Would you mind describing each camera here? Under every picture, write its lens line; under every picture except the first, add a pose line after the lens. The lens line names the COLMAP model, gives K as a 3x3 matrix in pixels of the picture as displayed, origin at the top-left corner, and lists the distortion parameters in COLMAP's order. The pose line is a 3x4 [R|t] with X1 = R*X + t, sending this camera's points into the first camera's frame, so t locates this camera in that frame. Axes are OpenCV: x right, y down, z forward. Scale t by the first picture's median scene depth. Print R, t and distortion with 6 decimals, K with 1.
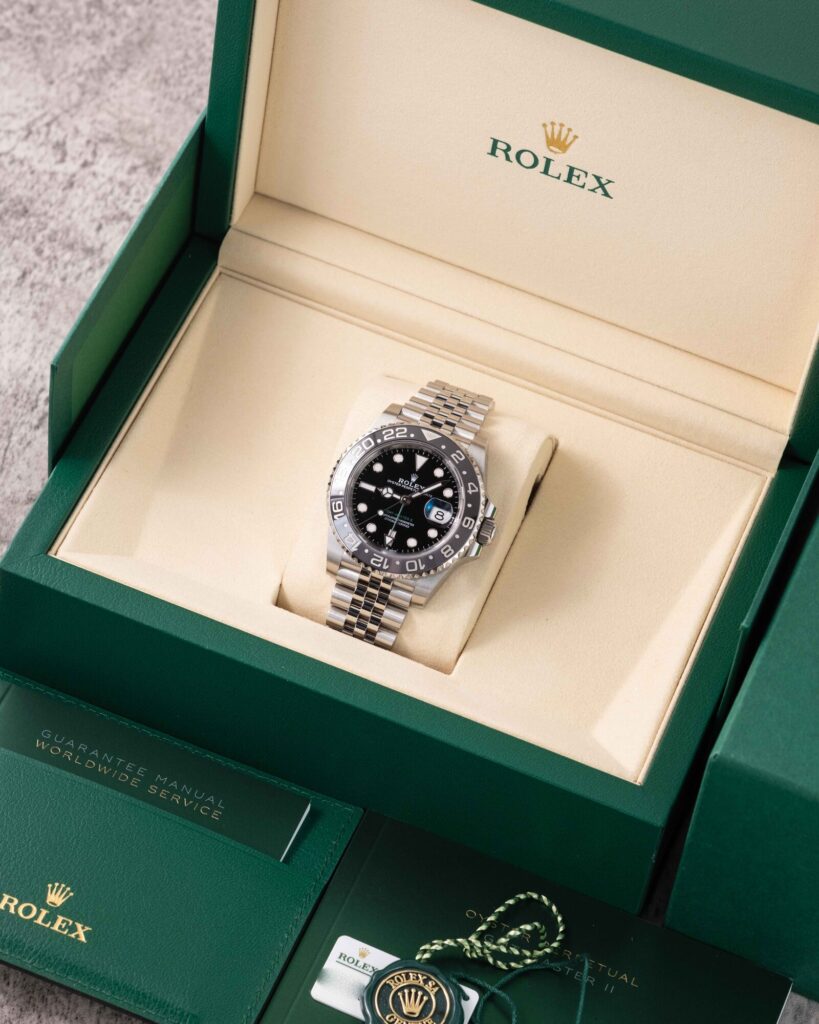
lens RADIAL K [[3983.2, 0, 409.5], [0, 3983.2, 512.0], [0, 0, 1]] dist [0.162753, -0.163702]
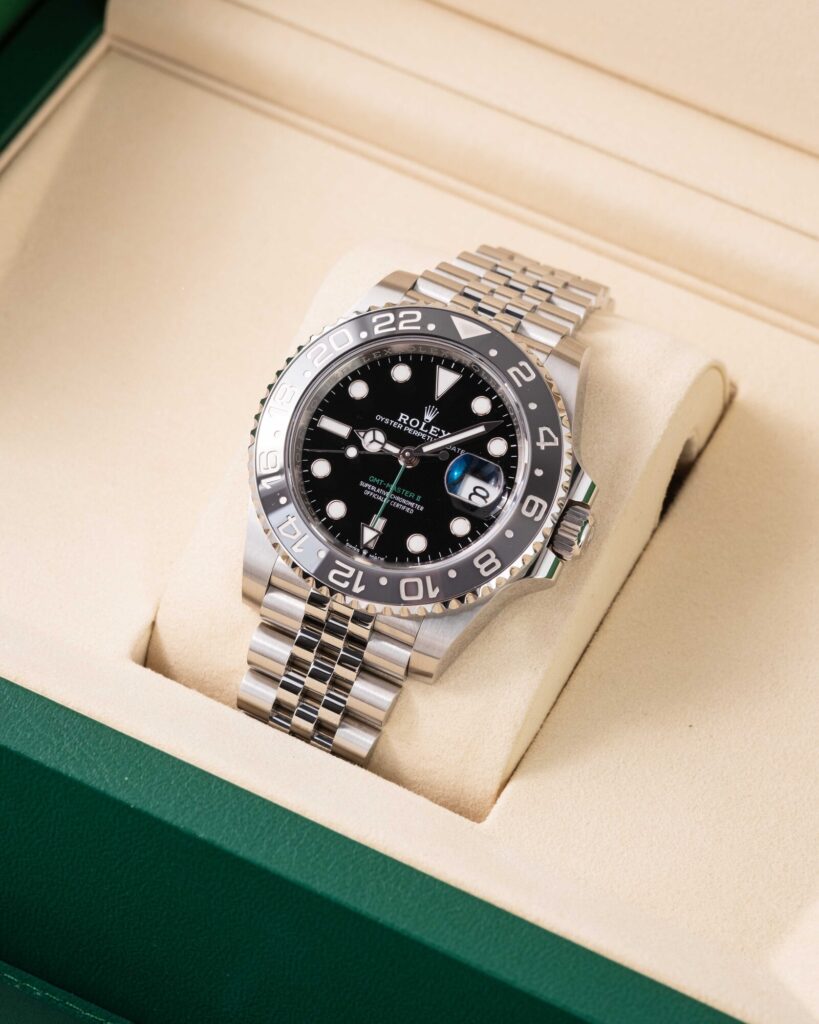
lens RADIAL K [[3983.2, 0, 409.5], [0, 3983.2, 512.0], [0, 0, 1]] dist [0.162753, -0.163702]
pose [[0.996202, 0.053931, -0.068356, 0.032623], [-0.059673, 0.994597, -0.084950, 0.045006], [0.063405, 0.088706, 0.994038, 0.515420]]
